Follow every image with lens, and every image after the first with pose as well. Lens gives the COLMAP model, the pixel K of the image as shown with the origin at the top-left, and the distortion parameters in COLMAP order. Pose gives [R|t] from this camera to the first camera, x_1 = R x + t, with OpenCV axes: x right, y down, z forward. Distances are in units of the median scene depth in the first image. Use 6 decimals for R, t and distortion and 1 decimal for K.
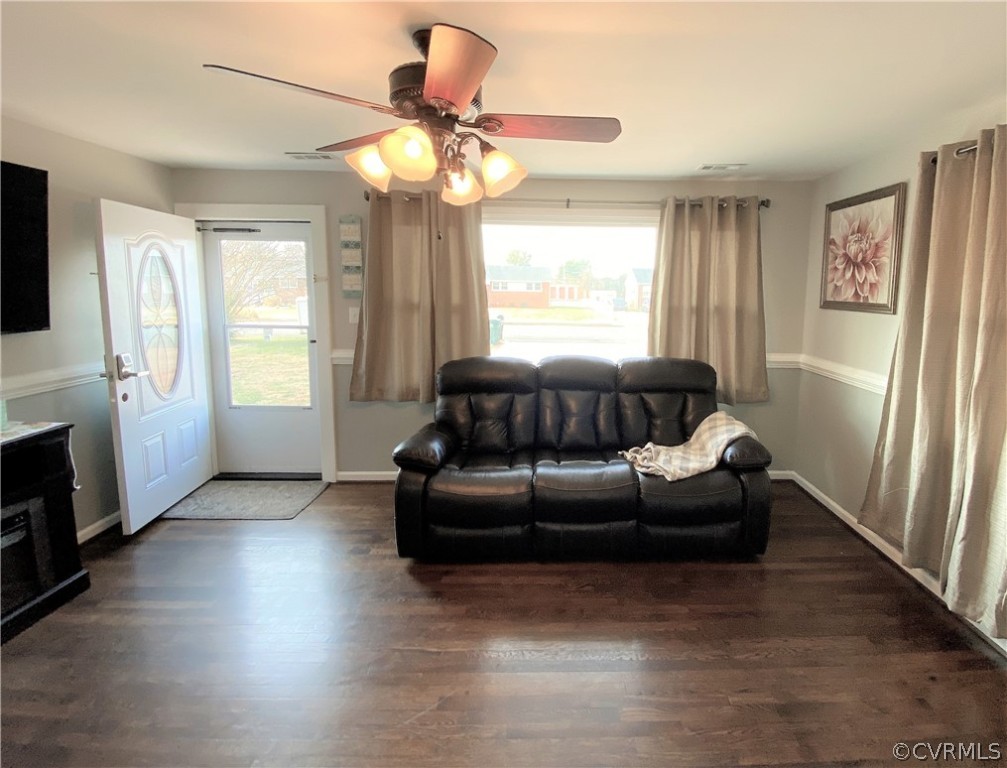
lens RADIAL K [[465.8, 0, 562.6], [0, 465.8, 338.9], [0, 0, 1]] dist [0.001389, 0.000038]
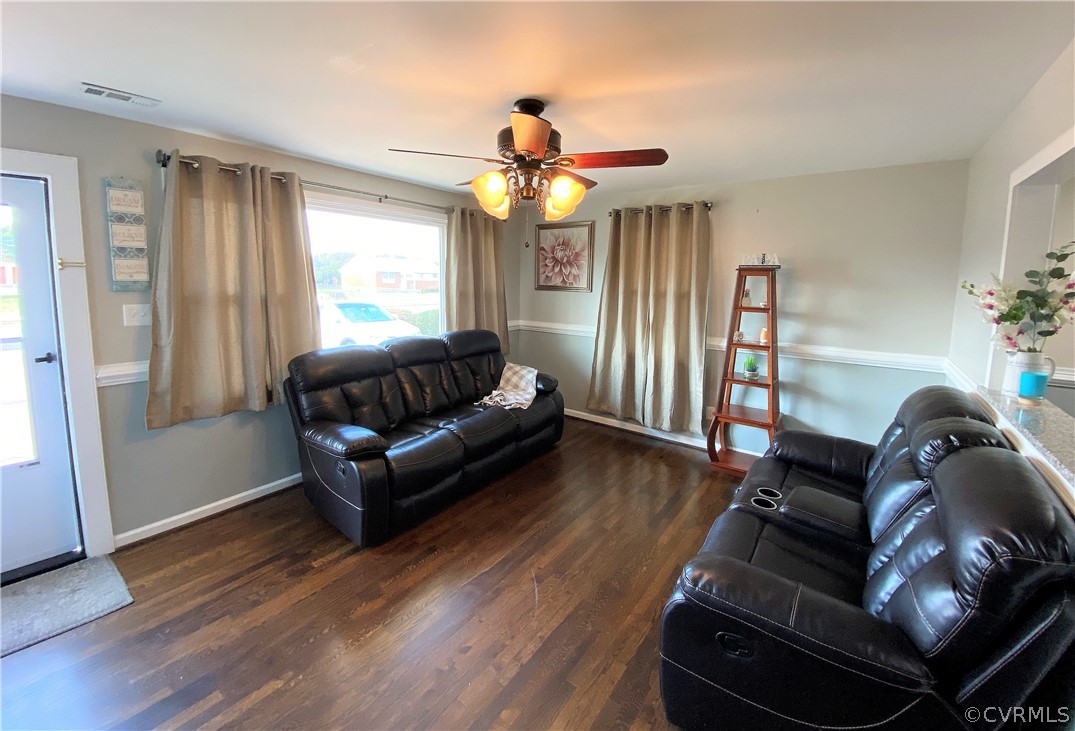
lens RADIAL K [[437.1, 0, 536.4], [0, 437.1, 326.4], [0, 0, 1]] dist [0.001776, -0.014197]
pose [[0.613180, -0.088821, 0.784934, -0.653917], [0.077051, 0.995645, 0.052473, -0.021448], [-0.786177, 0.028305, 0.617353, 0.090573]]
